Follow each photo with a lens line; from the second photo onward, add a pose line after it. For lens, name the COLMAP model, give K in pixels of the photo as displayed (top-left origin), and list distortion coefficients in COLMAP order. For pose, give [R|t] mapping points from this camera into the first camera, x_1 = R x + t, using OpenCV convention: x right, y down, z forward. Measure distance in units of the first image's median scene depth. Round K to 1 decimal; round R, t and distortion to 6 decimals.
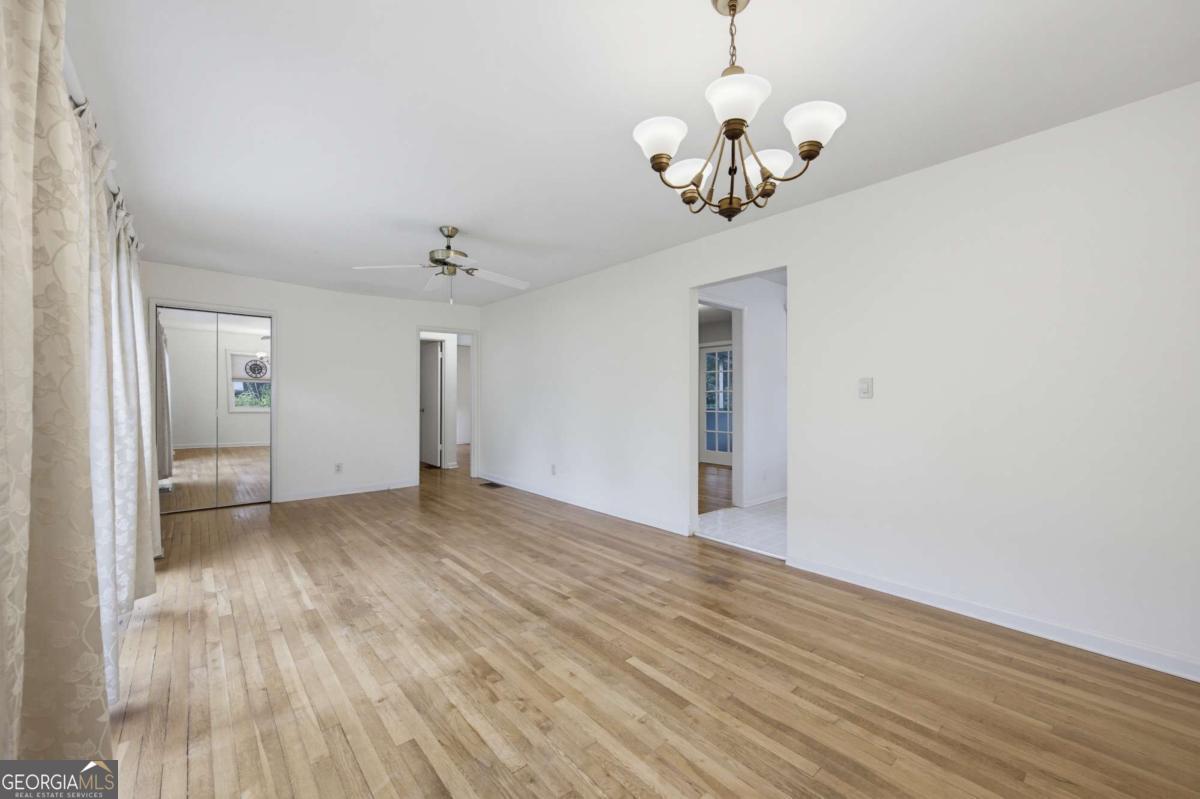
lens RADIAL K [[472.0, 0, 601.2], [0, 472.0, 398.9], [0, 0, 1]] dist [0.003231, -0.001239]
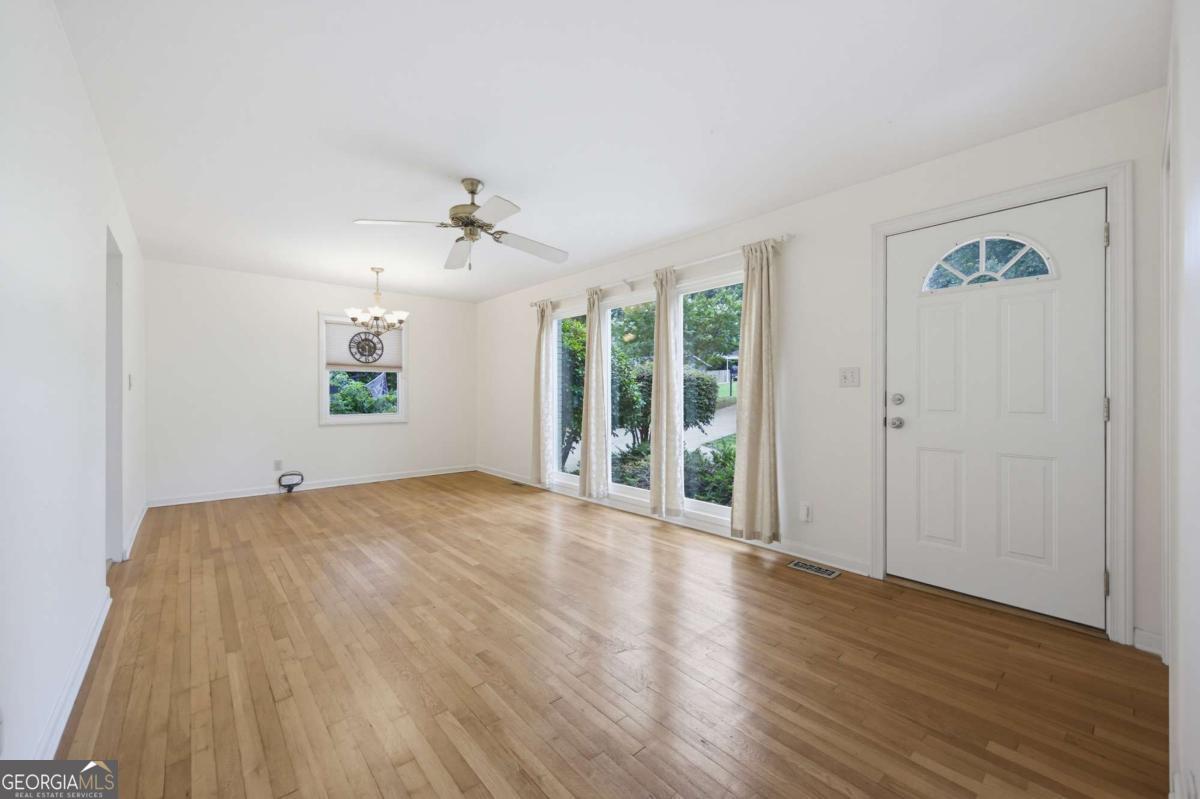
lens RADIAL K [[472.0, 0, 609.9], [0, 472.0, 397.9], [0, 0, 1]] dist [0.003231, -0.001239]
pose [[-0.999768, 0.002787, -0.021345, -0.827268], [0.002564, 0.999942, 0.010479, 0.008287], [0.021373, 0.010422, -0.999717, 2.786428]]
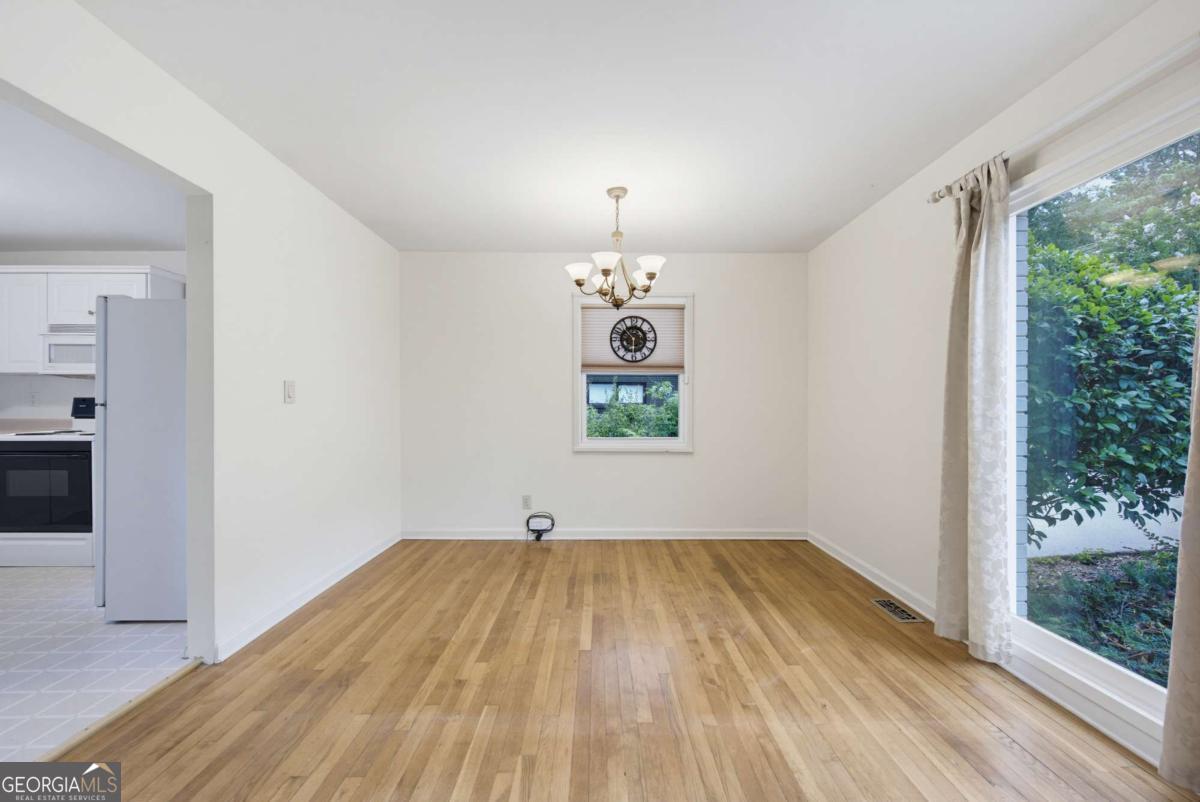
lens RADIAL K [[472.0, 0, 597.4], [0, 472.0, 407.1], [0, 0, 1]] dist [0.003231, -0.001239]
pose [[-0.762552, 0.000487, 0.646927, -0.582420], [0.001872, 0.999997, 0.001454, 0.004183], [-0.646924, 0.002319, -0.762551, 1.611598]]
